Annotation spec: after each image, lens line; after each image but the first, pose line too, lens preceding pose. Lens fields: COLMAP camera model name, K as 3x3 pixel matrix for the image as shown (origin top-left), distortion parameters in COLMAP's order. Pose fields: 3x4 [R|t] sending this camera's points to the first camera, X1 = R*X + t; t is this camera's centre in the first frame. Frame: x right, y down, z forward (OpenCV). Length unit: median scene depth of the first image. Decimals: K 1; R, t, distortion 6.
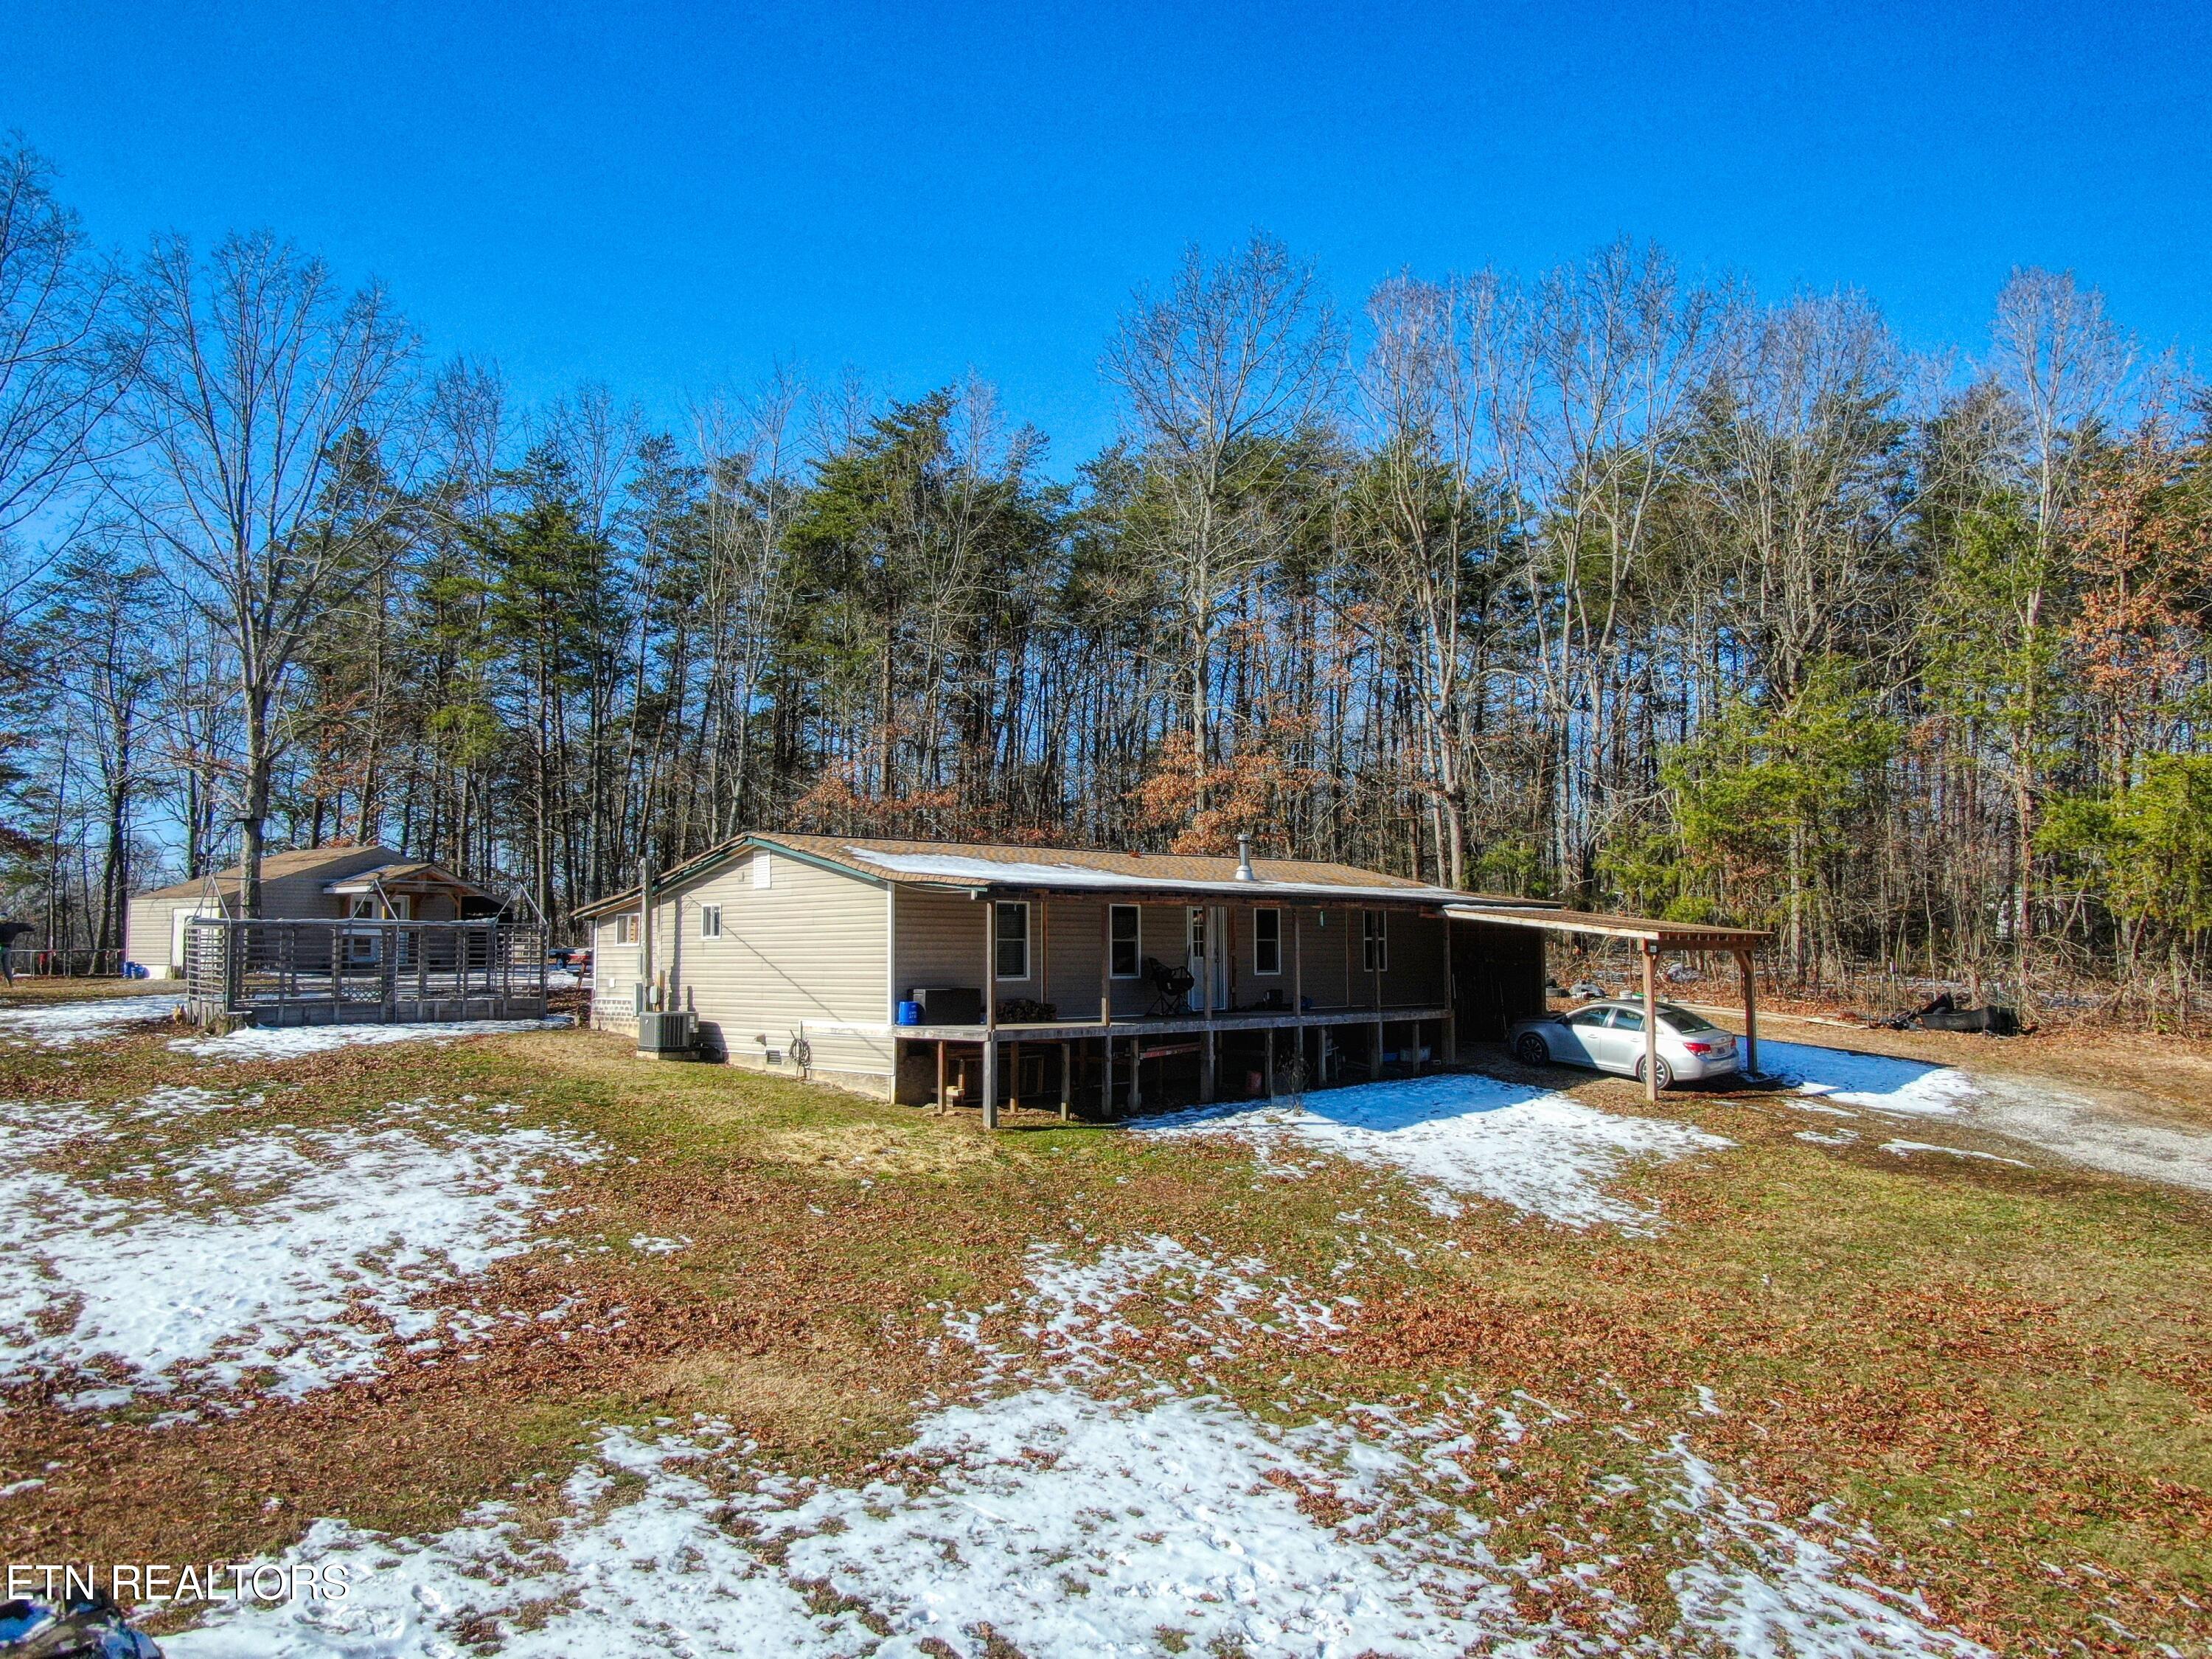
lens RADIAL K [[1580.8, 0, 1097.7], [0, 1580.8, 824.7], [0, 0, 1]] dist [-0.017752, 0.004296]
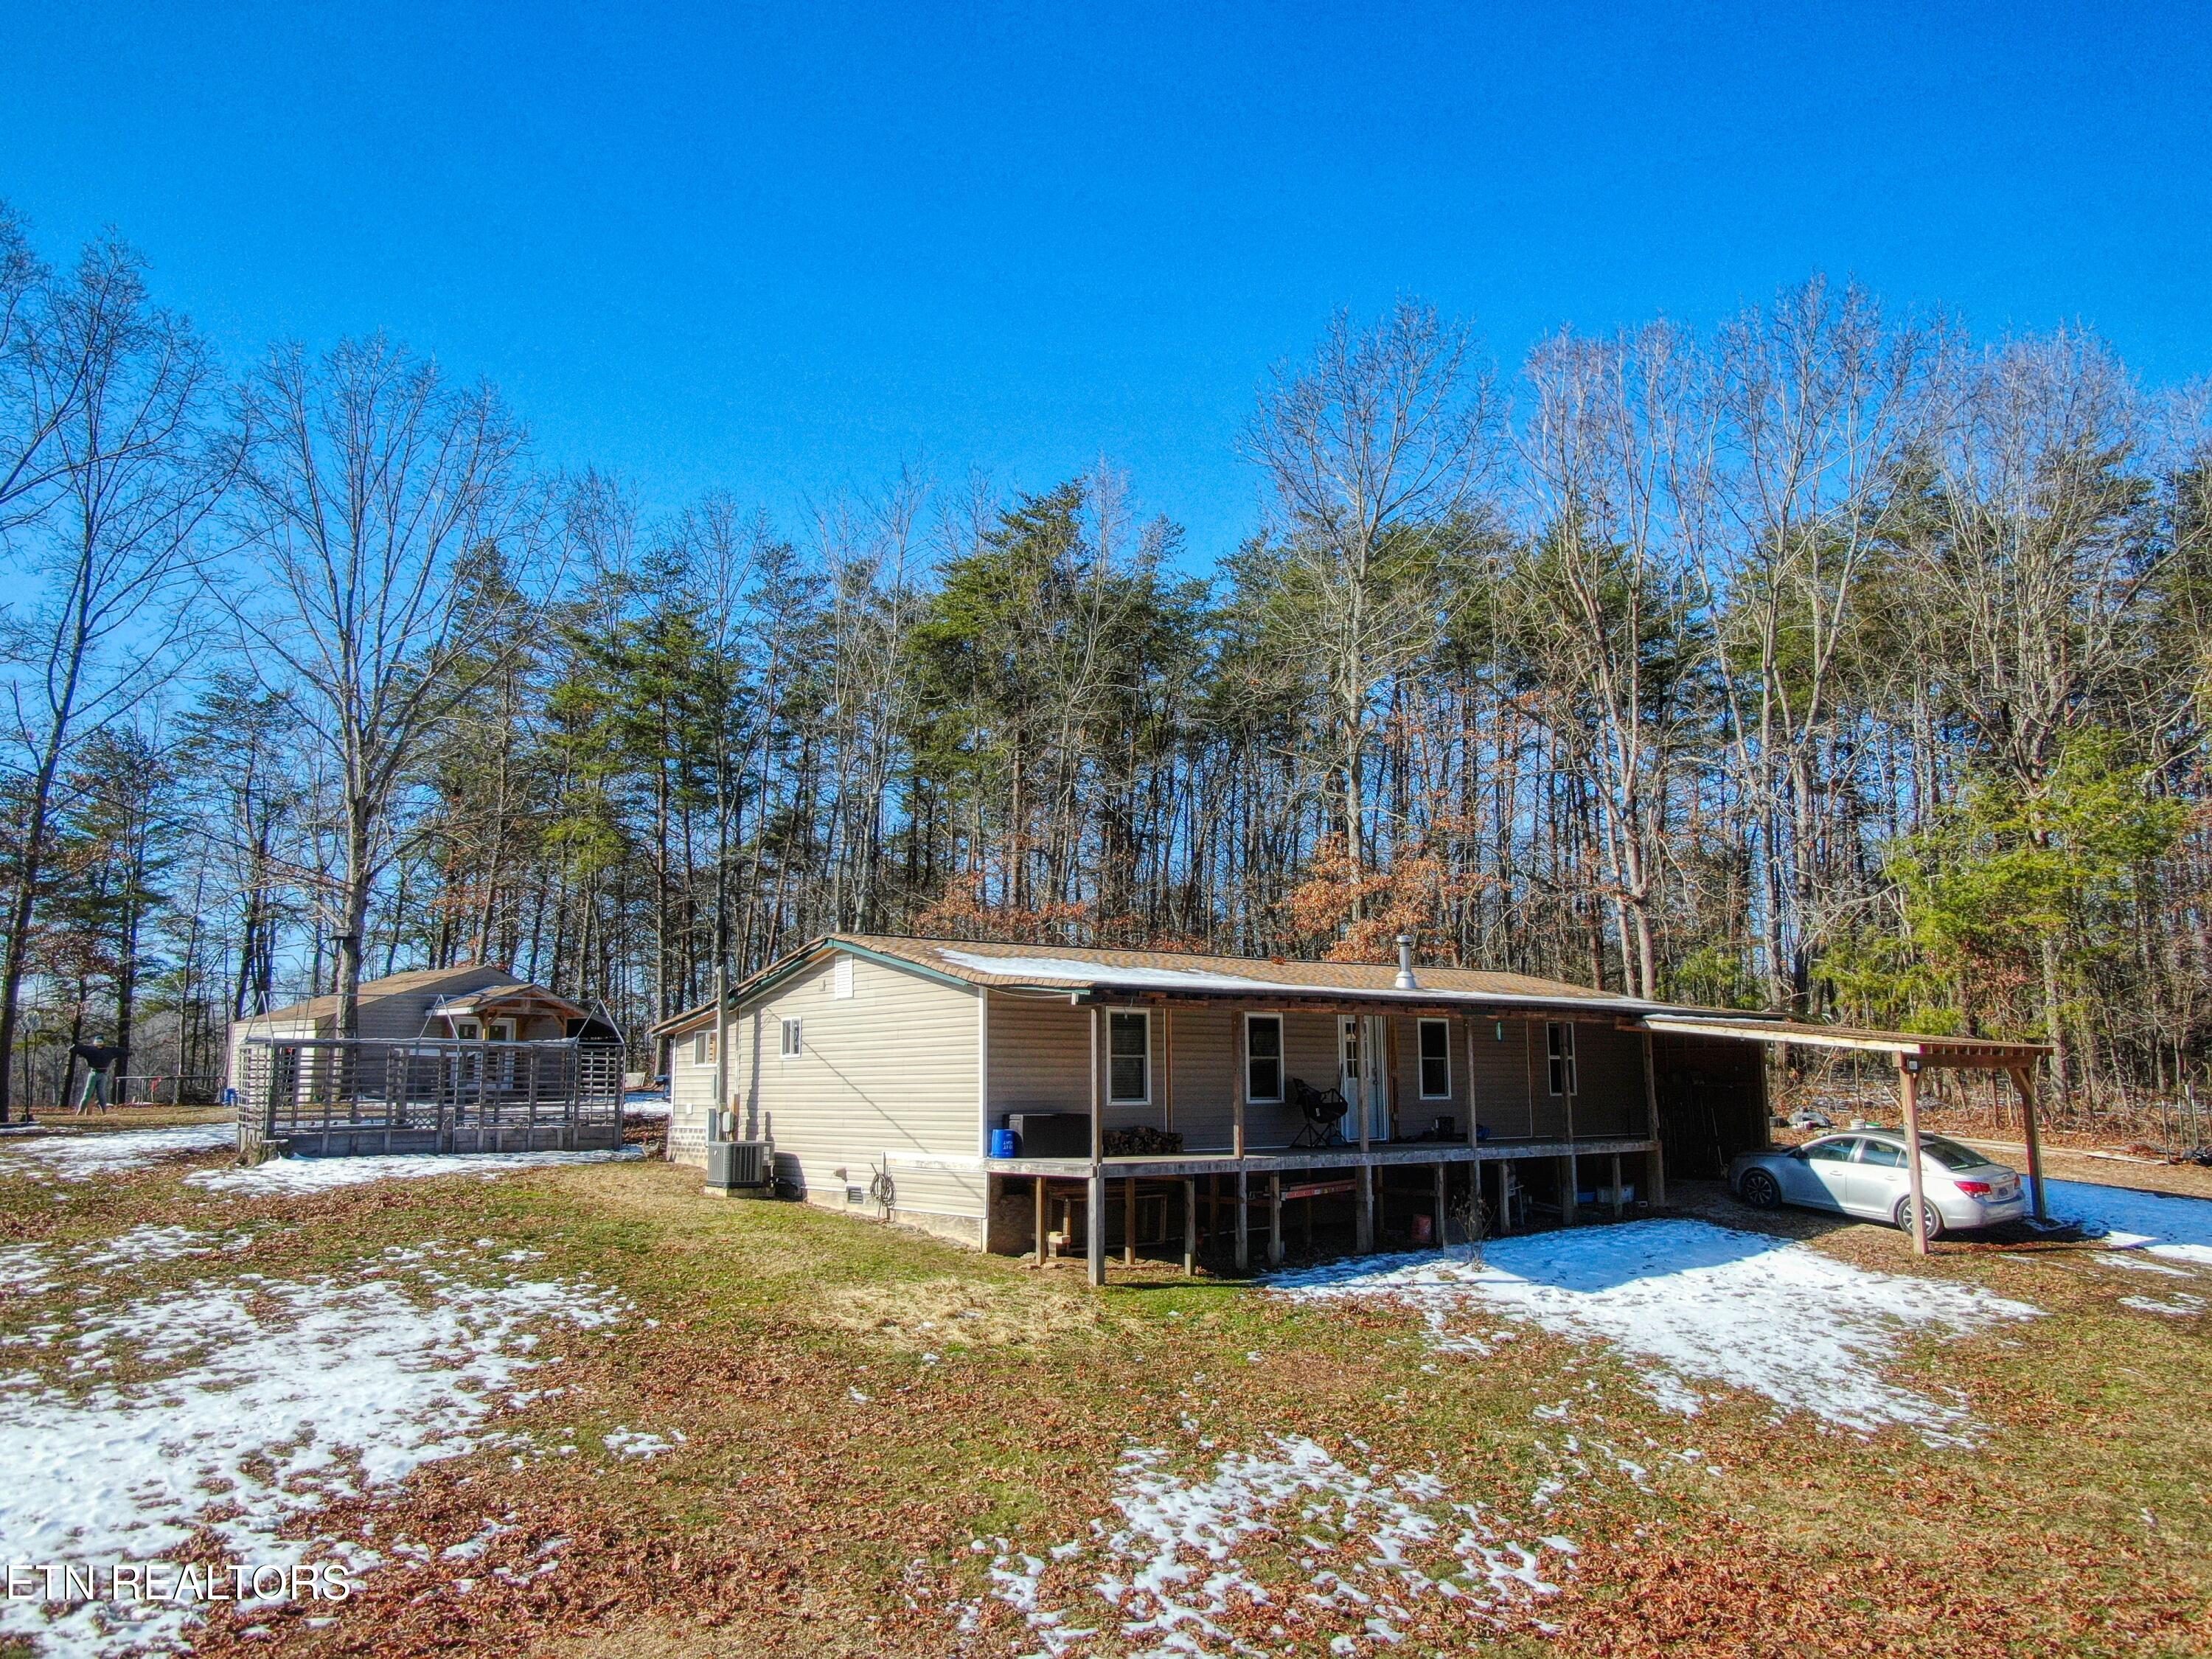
lens RADIAL K [[1580.8, 0, 1099.8], [0, 1580.8, 832.1], [0, 0, 1]] dist [-0.017752, 0.004296]
pose [[0.994965, -0.017161, -0.098739, 0.015350], [0.009397, 0.996865, -0.078557, 0.018391], [0.099777, 0.077234, 0.992008, 0.140045]]
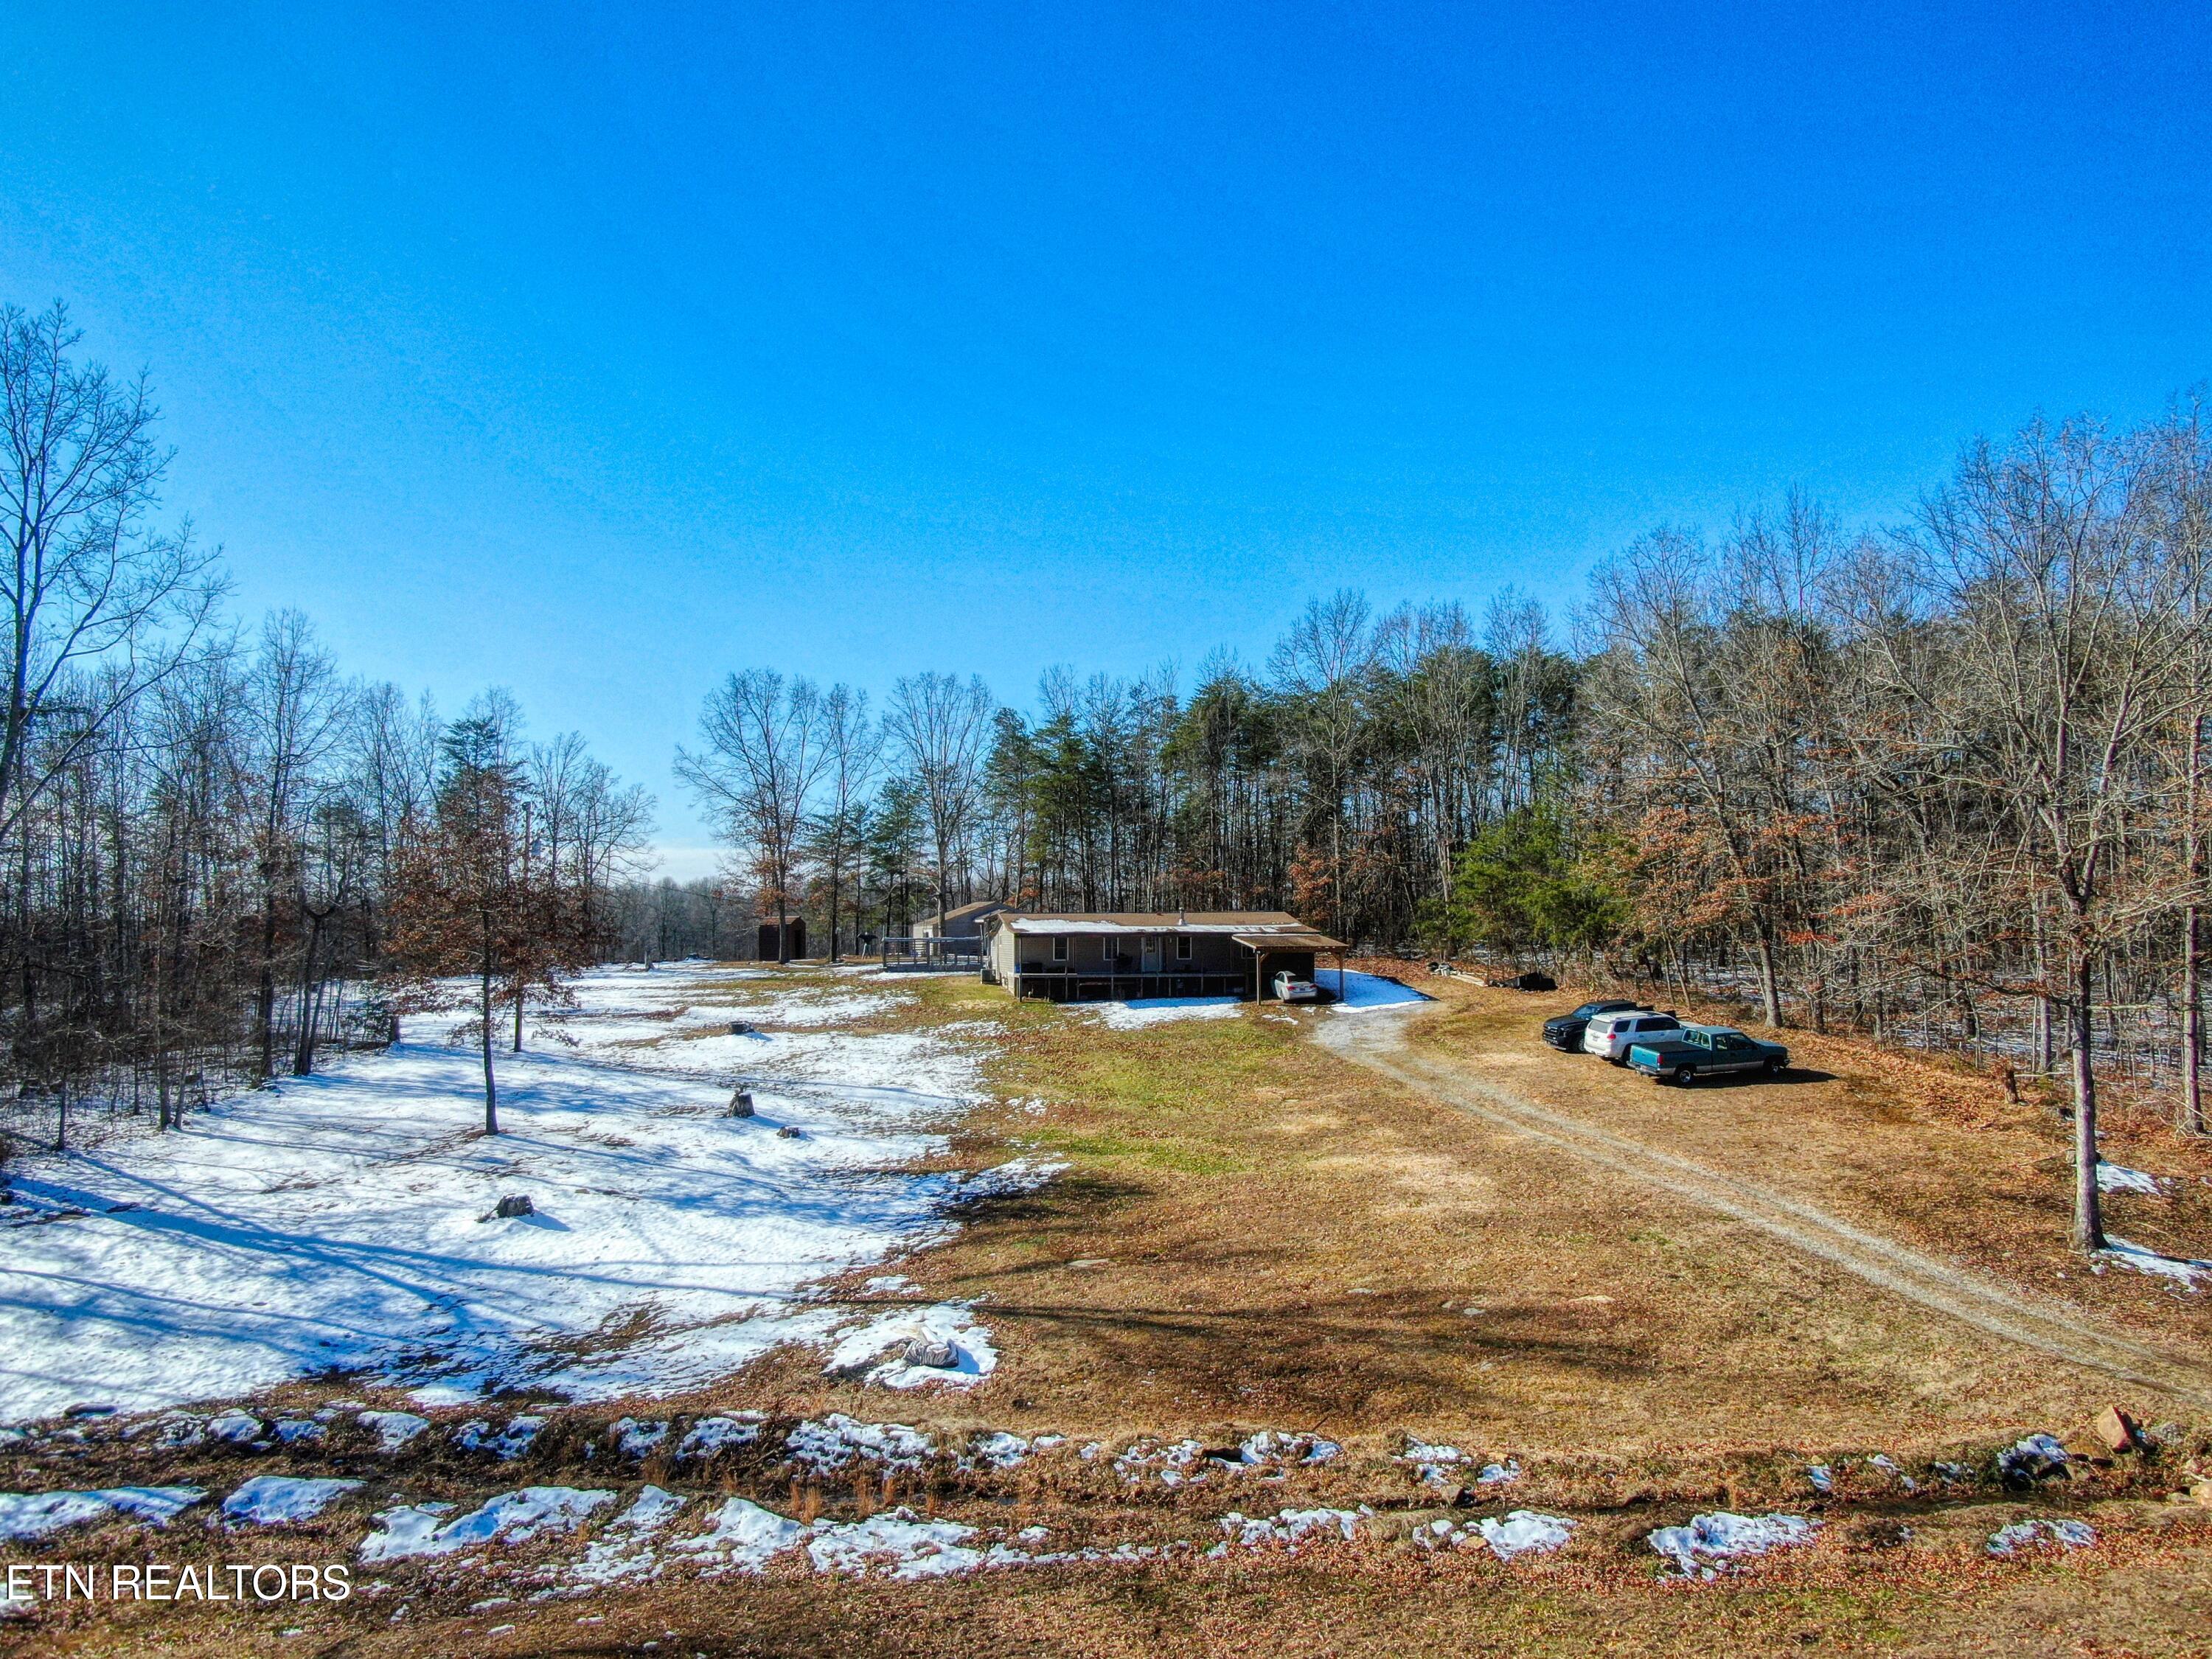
lens RADIAL K [[1580.8, 0, 1101.2], [0, 1580.8, 826.5], [0, 0, 1]] dist [-0.017752, 0.004296]
pose [[0.826753, -0.034600, -0.561500, 1.718800], [0.045039, 0.998974, 0.004758, -0.173816], [0.560760, -0.029223, 0.827463, -1.498403]]
